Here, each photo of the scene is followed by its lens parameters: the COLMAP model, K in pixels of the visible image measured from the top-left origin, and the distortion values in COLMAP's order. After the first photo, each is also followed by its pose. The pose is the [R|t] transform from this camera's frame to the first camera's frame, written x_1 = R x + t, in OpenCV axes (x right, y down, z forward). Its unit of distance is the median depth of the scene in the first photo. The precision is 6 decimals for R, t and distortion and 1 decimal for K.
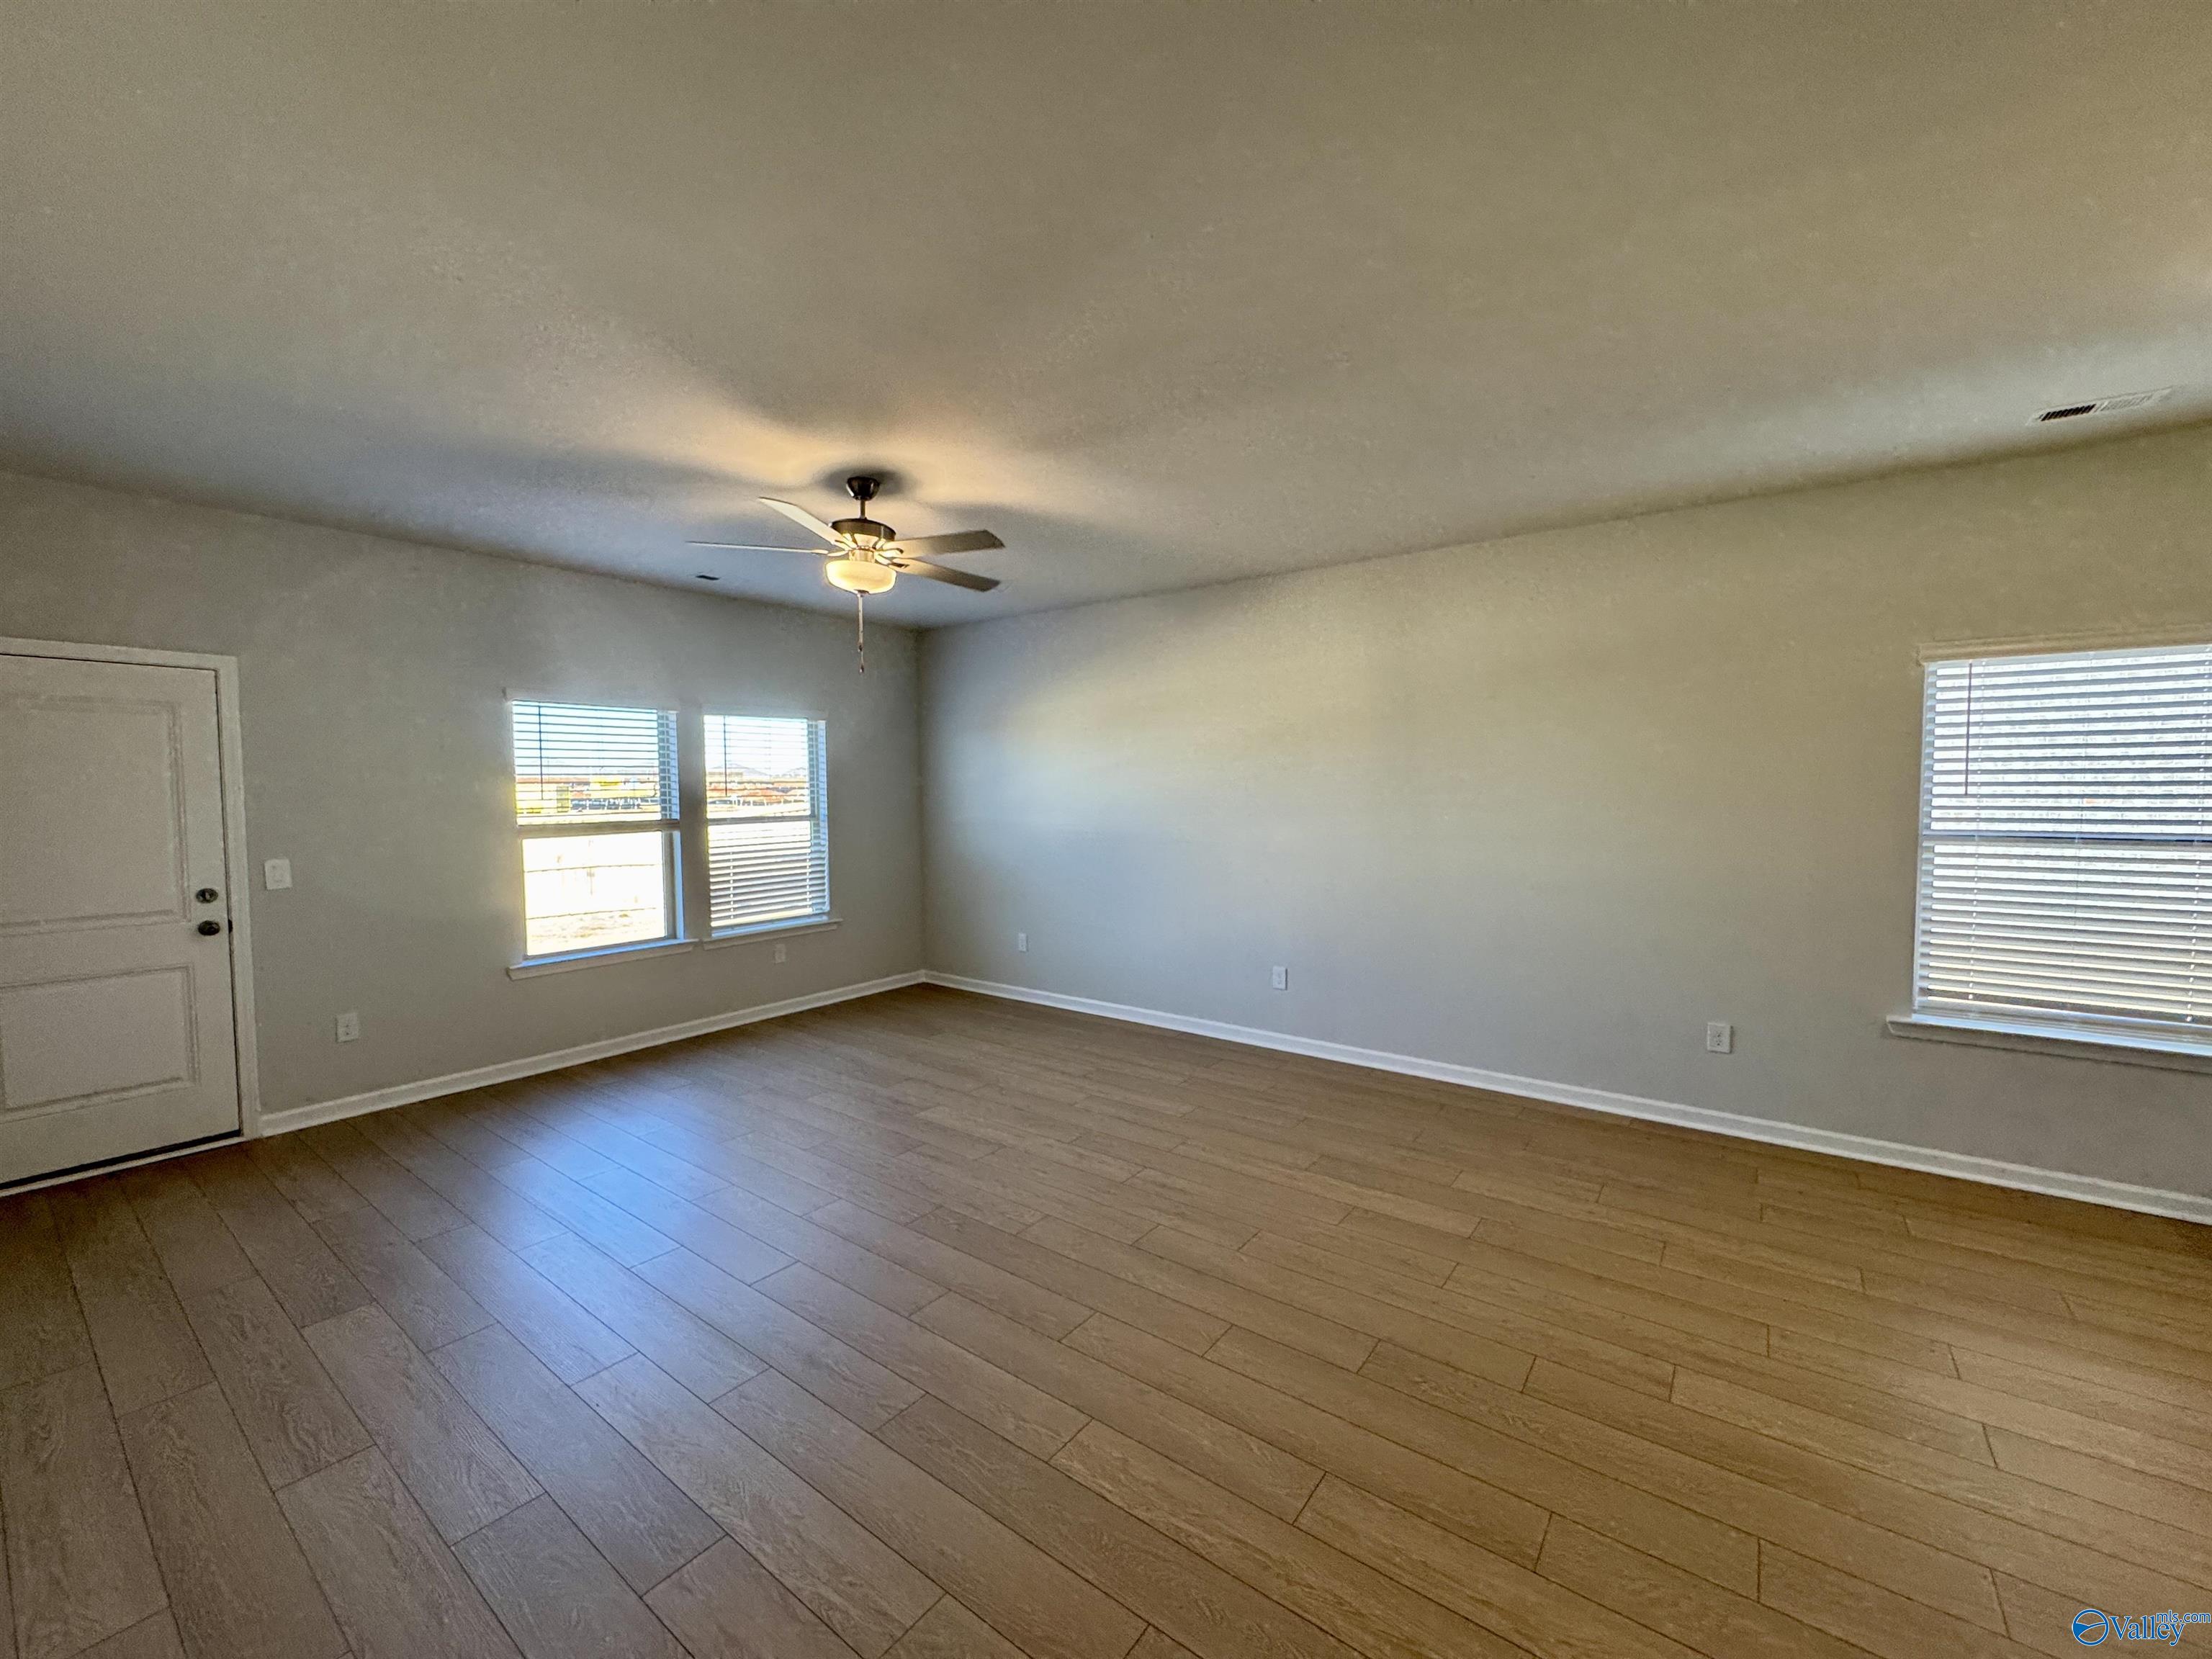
lens RADIAL K [[882.4, 0, 1097.3], [0, 882.4, 829.7], [0, 0, 1]] dist [-0.000709, 0.000286]
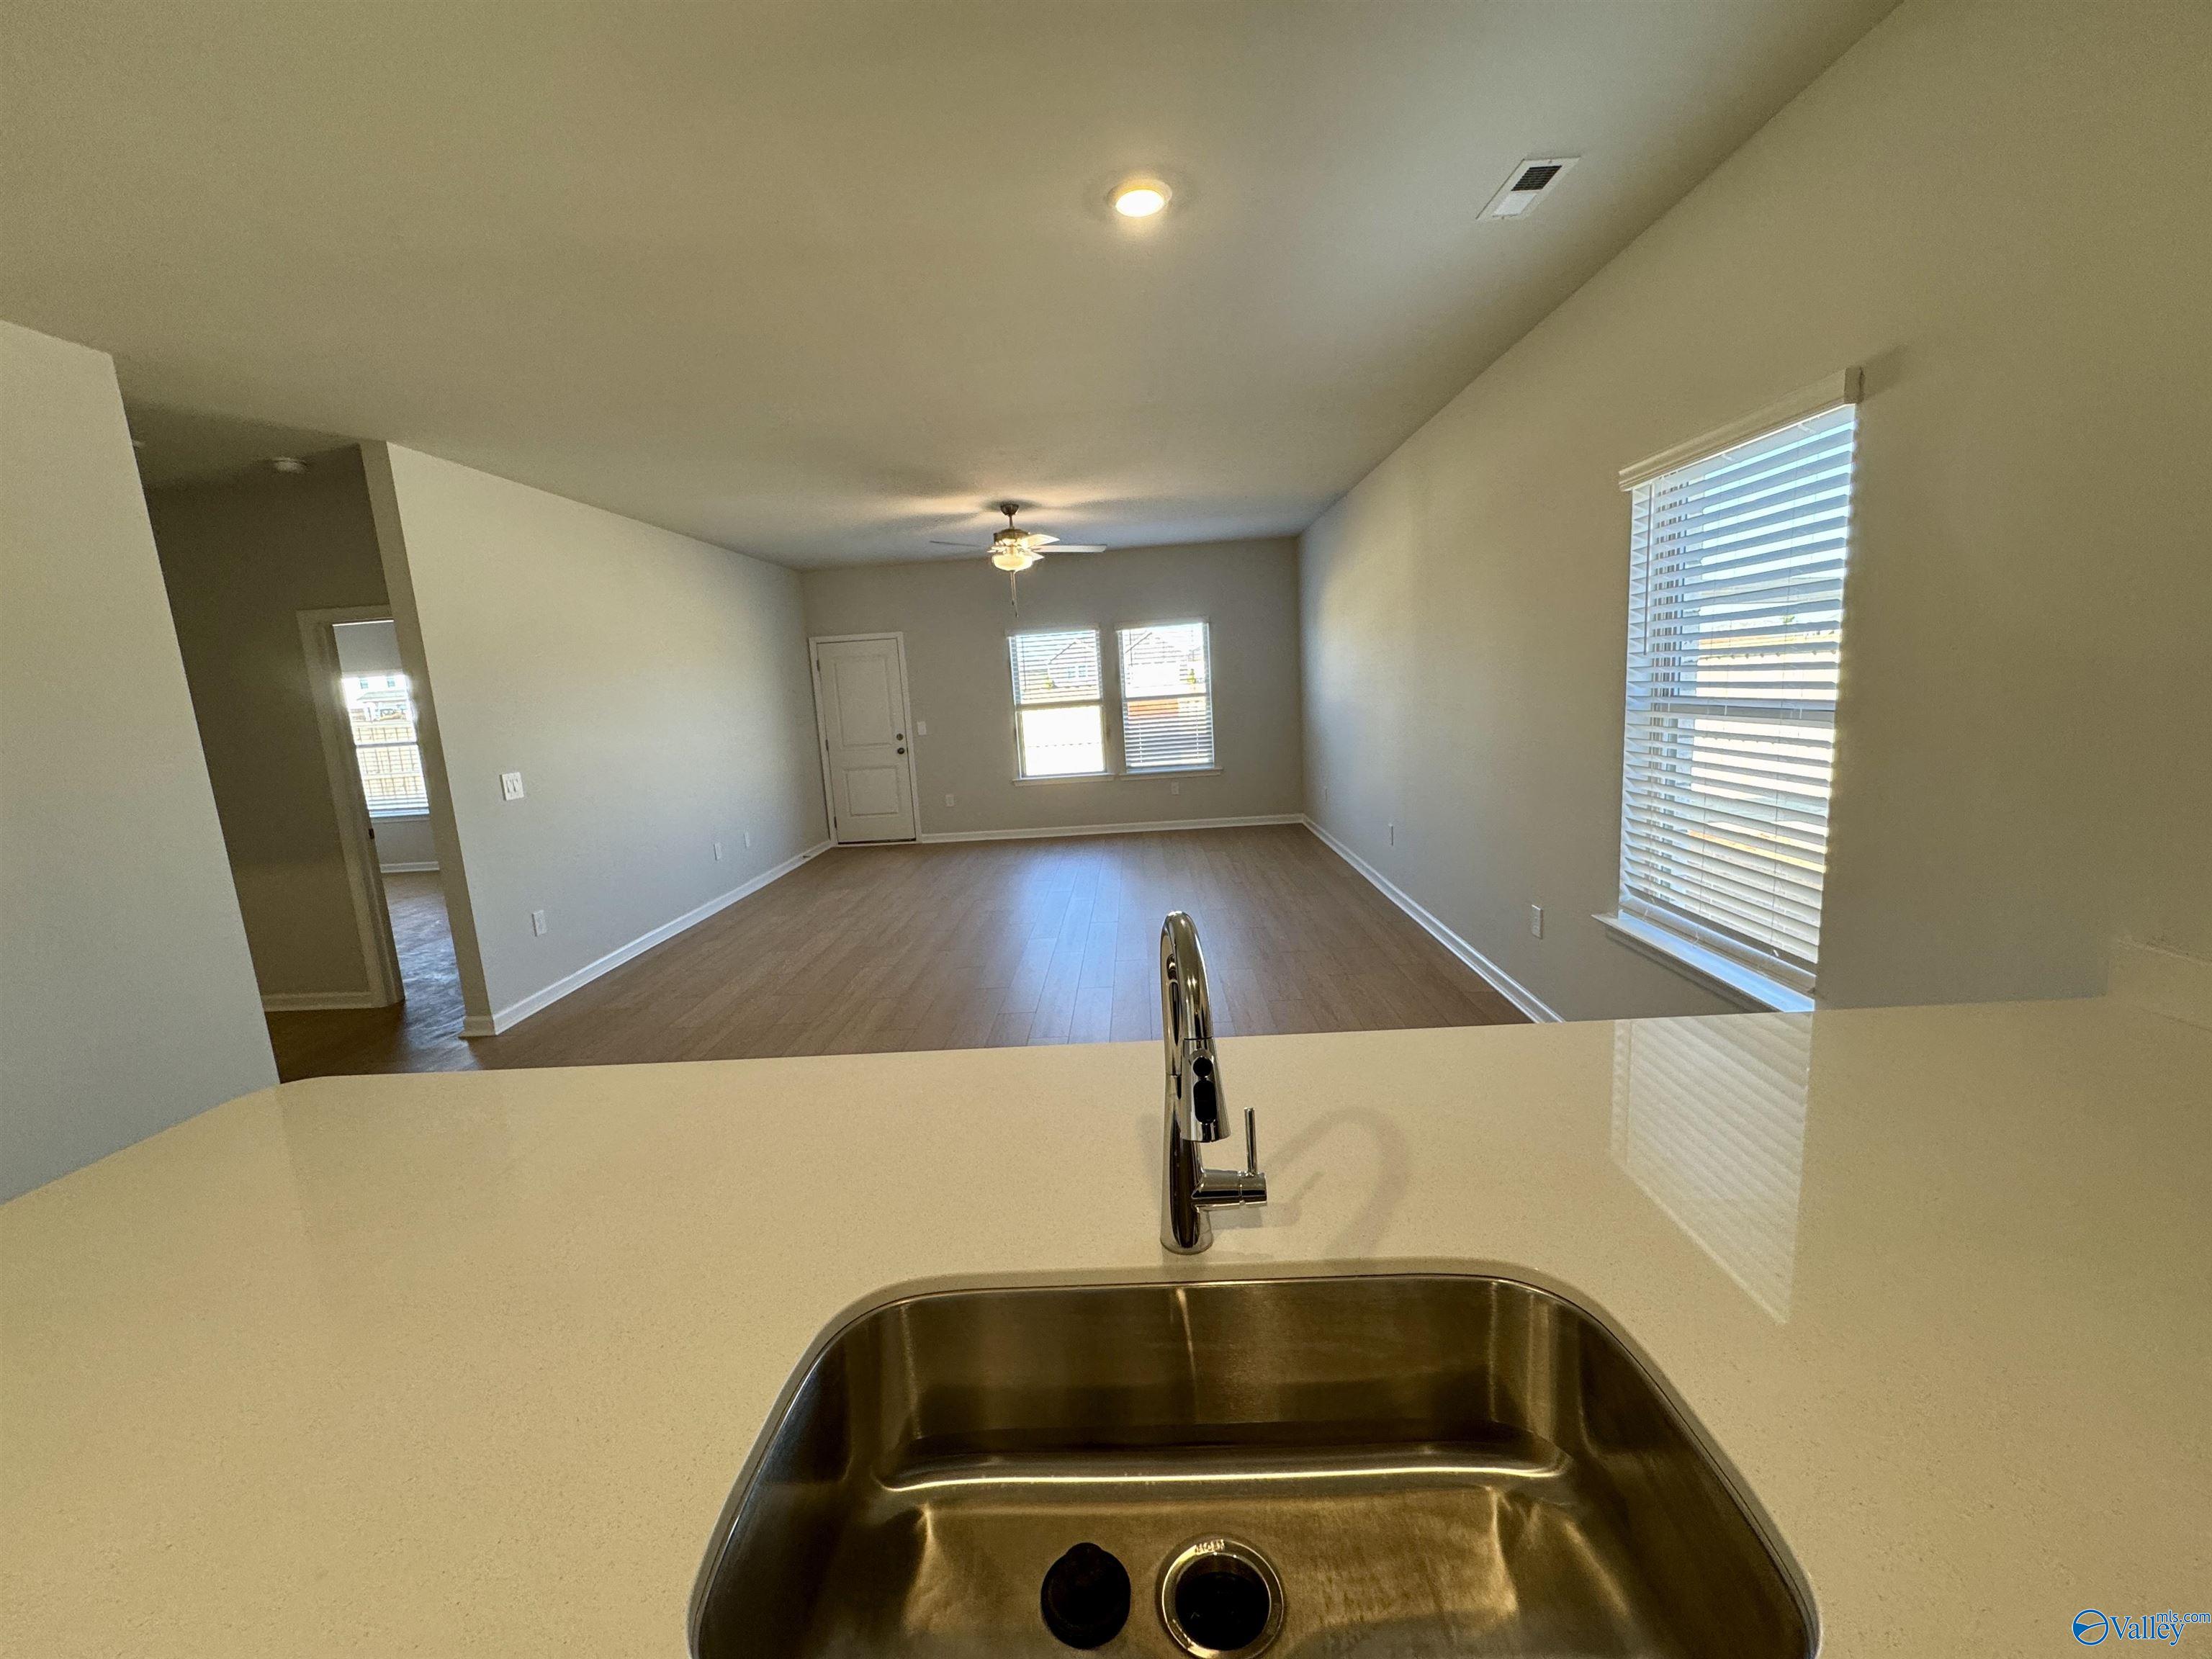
lens RADIAL K [[882.4, 0, 1101.4], [0, 882.4, 826.9], [0, 0, 1]] dist [-0.000709, 0.000286]
pose [[0.568733, 0.103560, -0.815977, 1.185741], [0.017712, 0.990270, 0.138026, -0.002522], [0.822332, -0.092953, 0.561365, 0.096877]]
